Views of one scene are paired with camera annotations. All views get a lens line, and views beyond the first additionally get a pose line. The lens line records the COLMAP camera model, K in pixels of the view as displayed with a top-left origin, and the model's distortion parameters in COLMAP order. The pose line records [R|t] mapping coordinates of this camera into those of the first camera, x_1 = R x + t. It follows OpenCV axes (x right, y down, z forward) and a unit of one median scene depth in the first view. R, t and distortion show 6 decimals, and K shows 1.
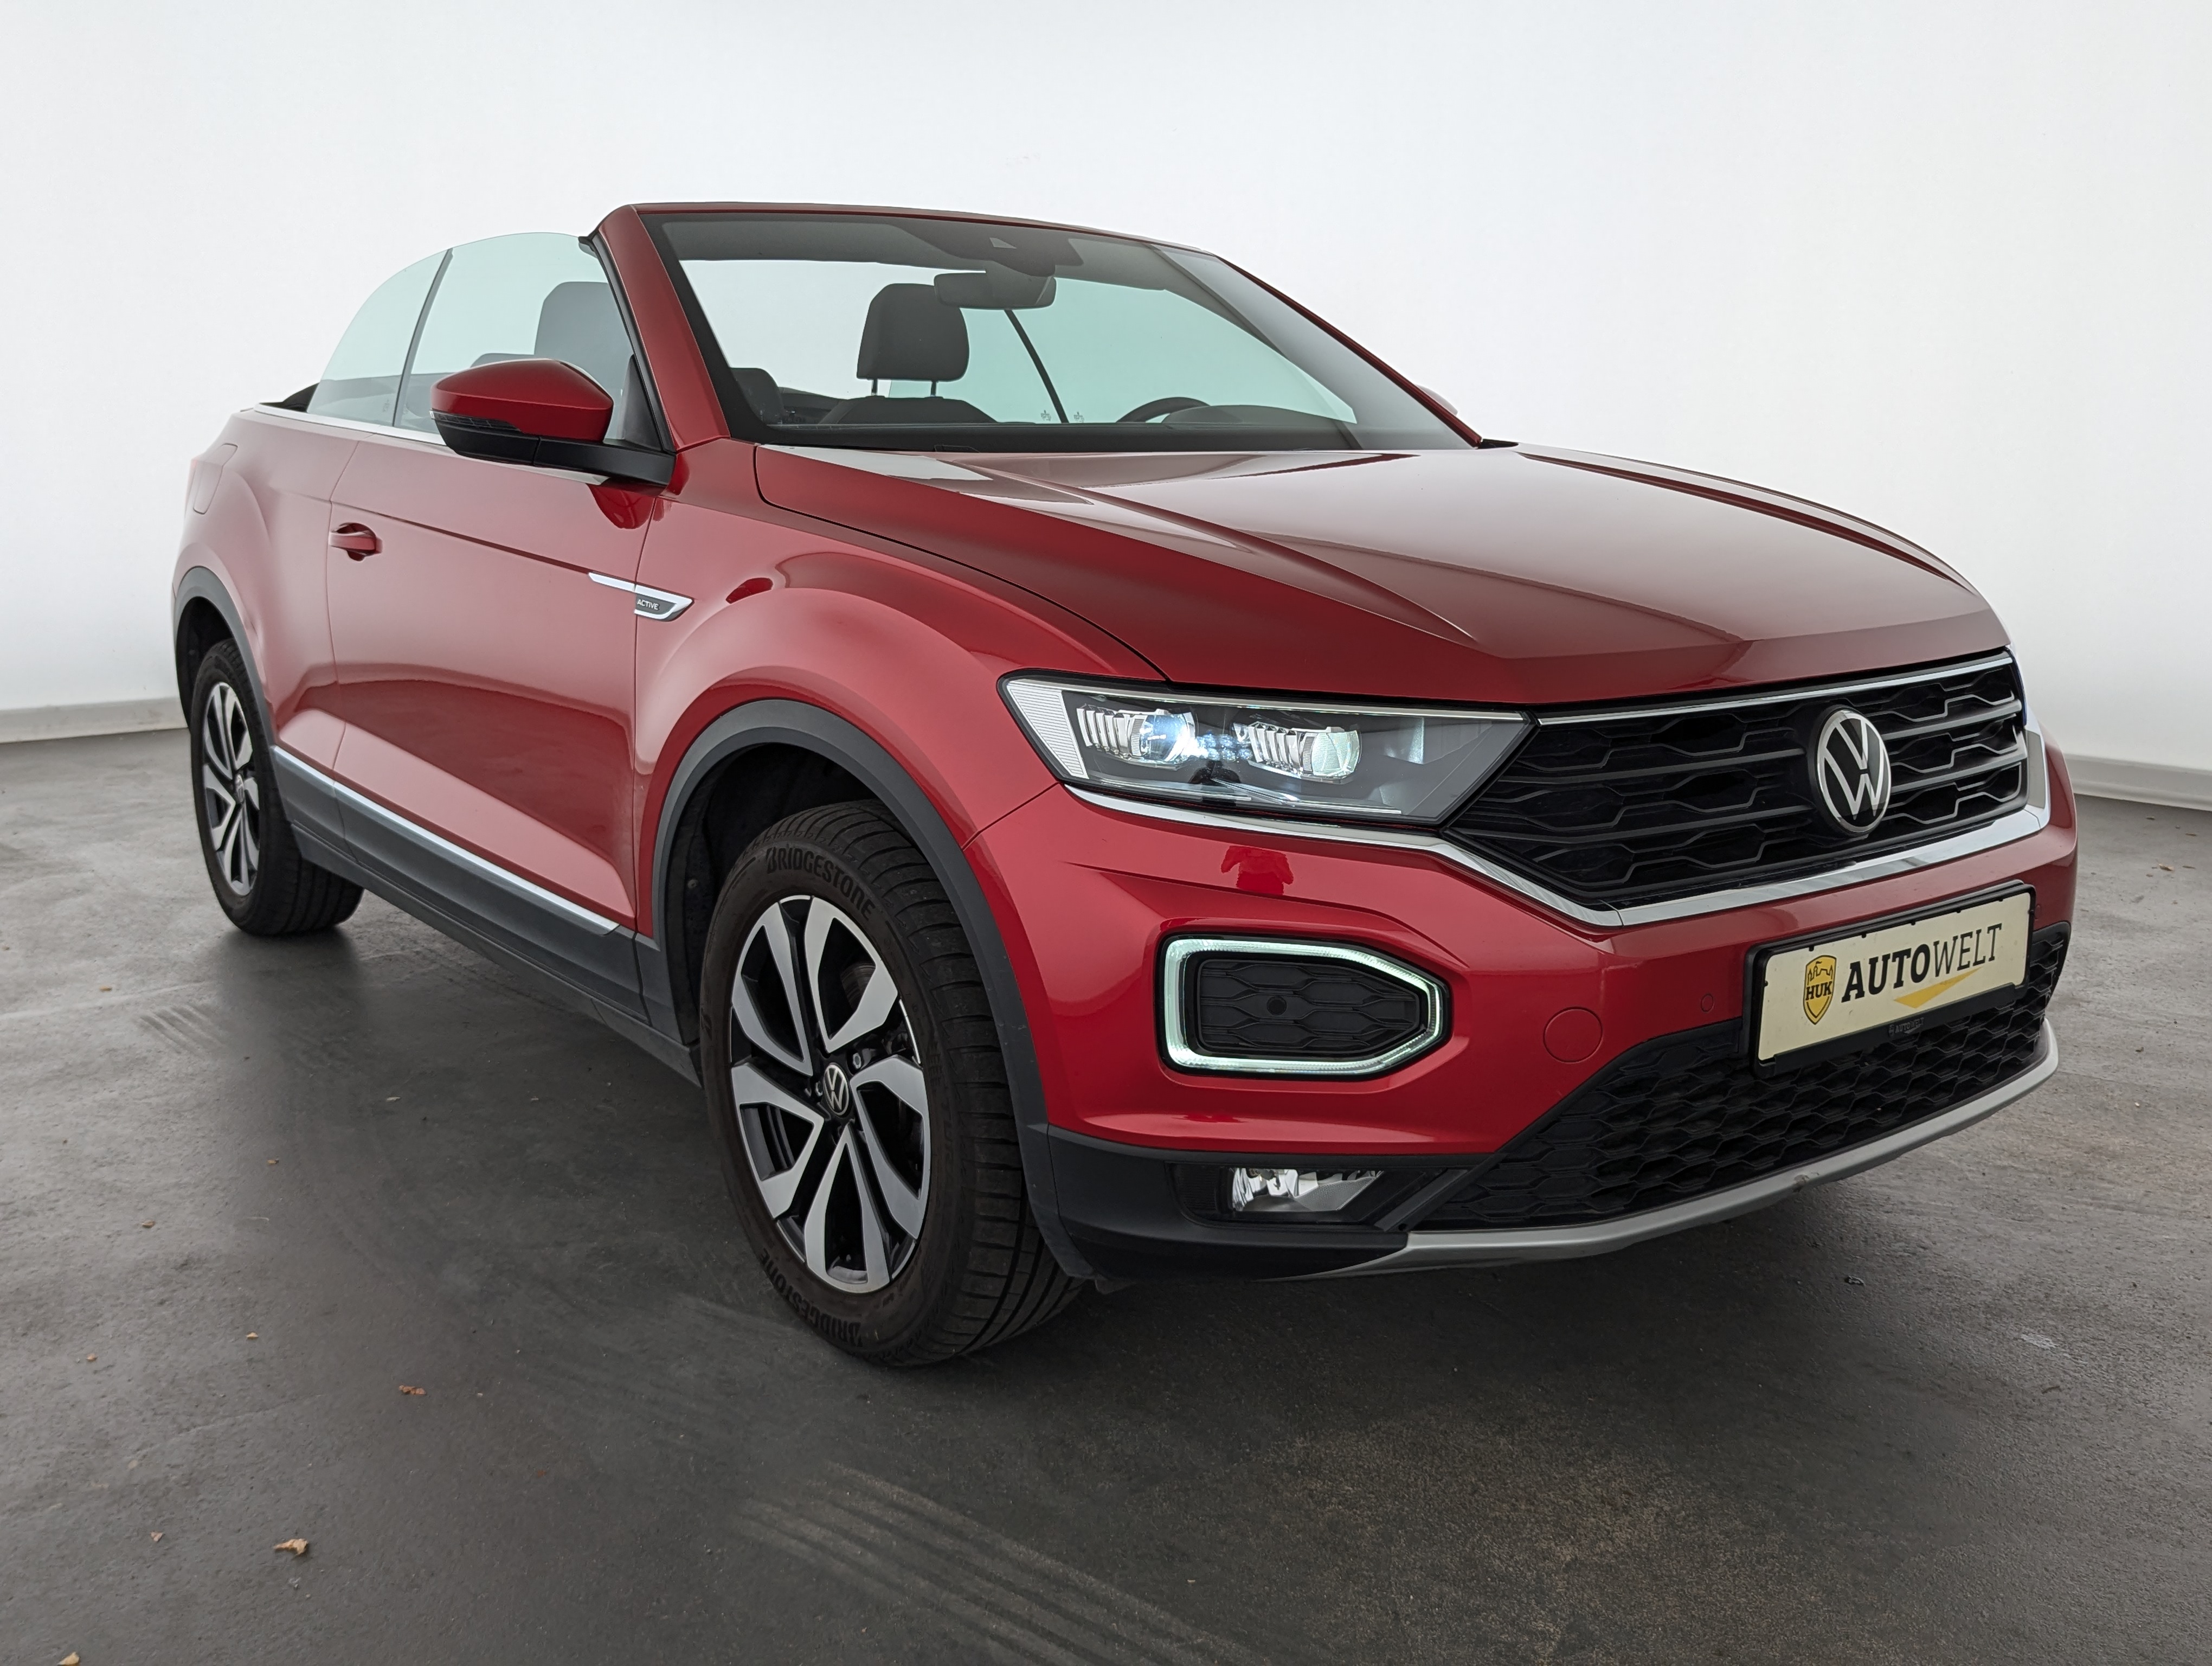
lens RADIAL K [[2073.7, 0, 1117.5], [0, 2073.7, 836.6], [0, 0, 1]] dist [0.002034, 0.000000]
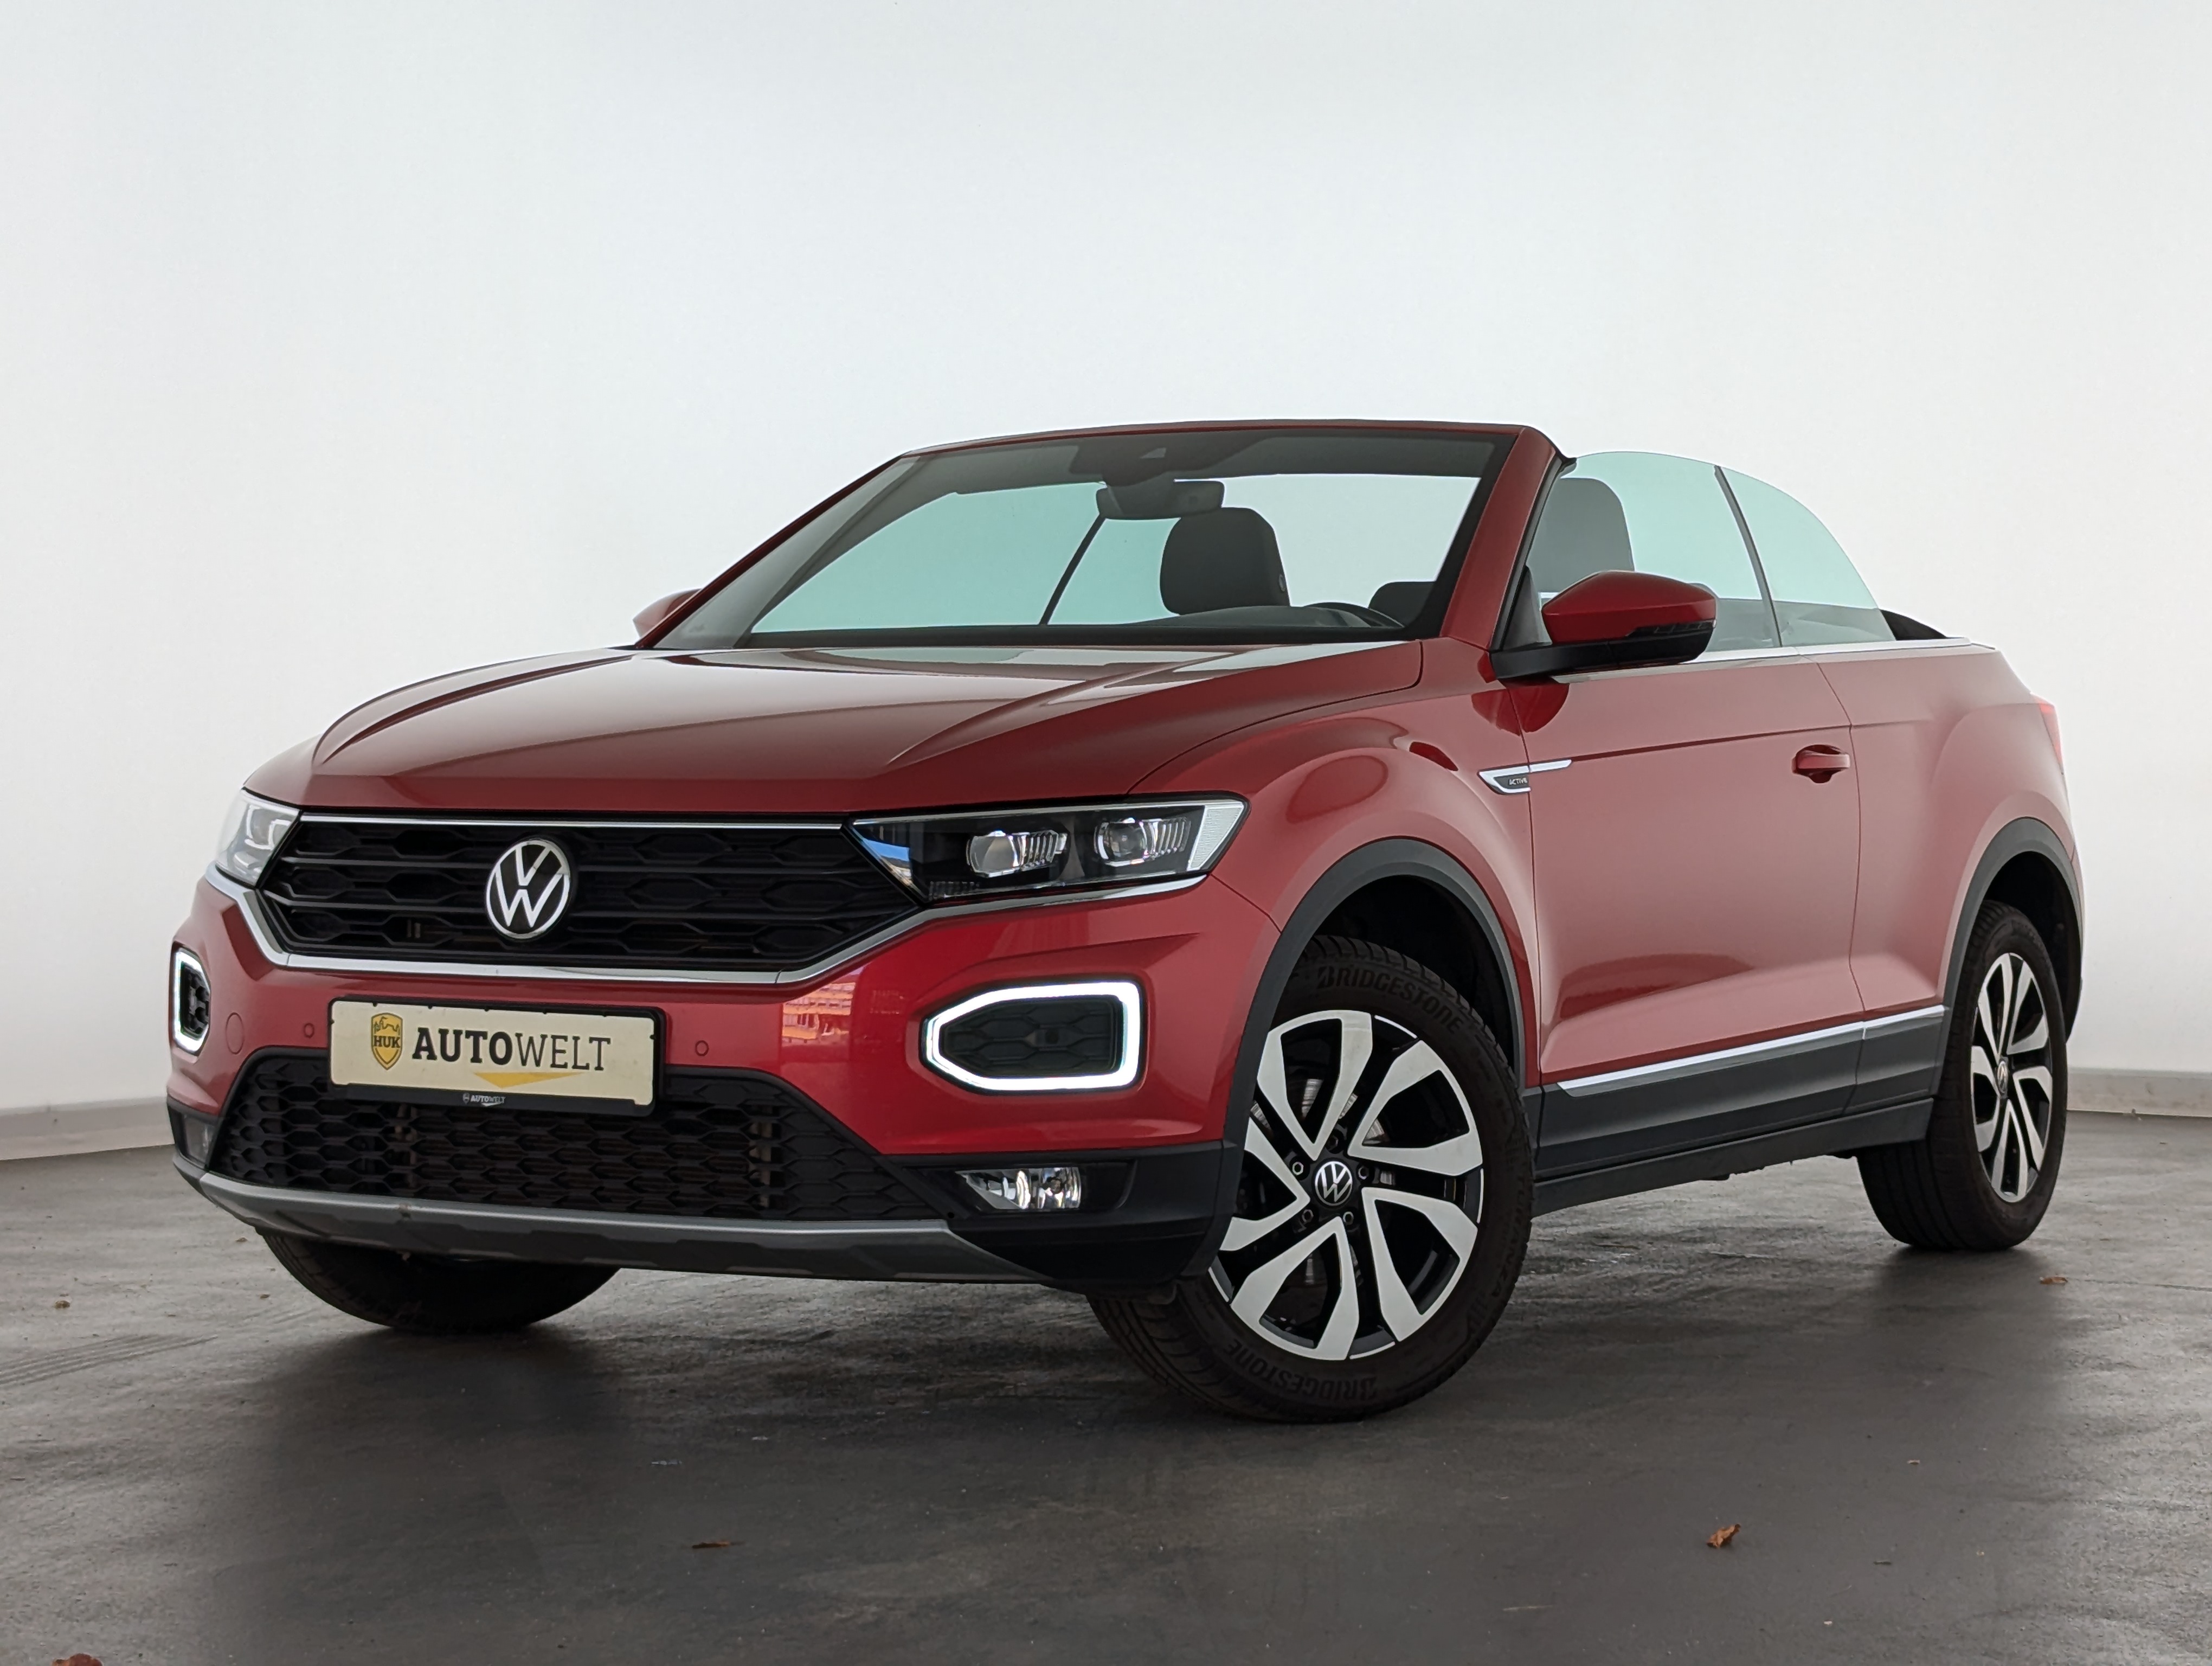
lens RADIAL K [[5283.4, 0, 1111.6], [0, 5283.4, 834.9], [0, 0, 1]] dist [0.162638, 0.000000]
pose [[0.355040, 0.022969, -0.934569, 3.536490], [-0.190515, 0.980496, -0.048278, 0.022323], [0.915232, 0.195190, 0.352492, 0.239963]]
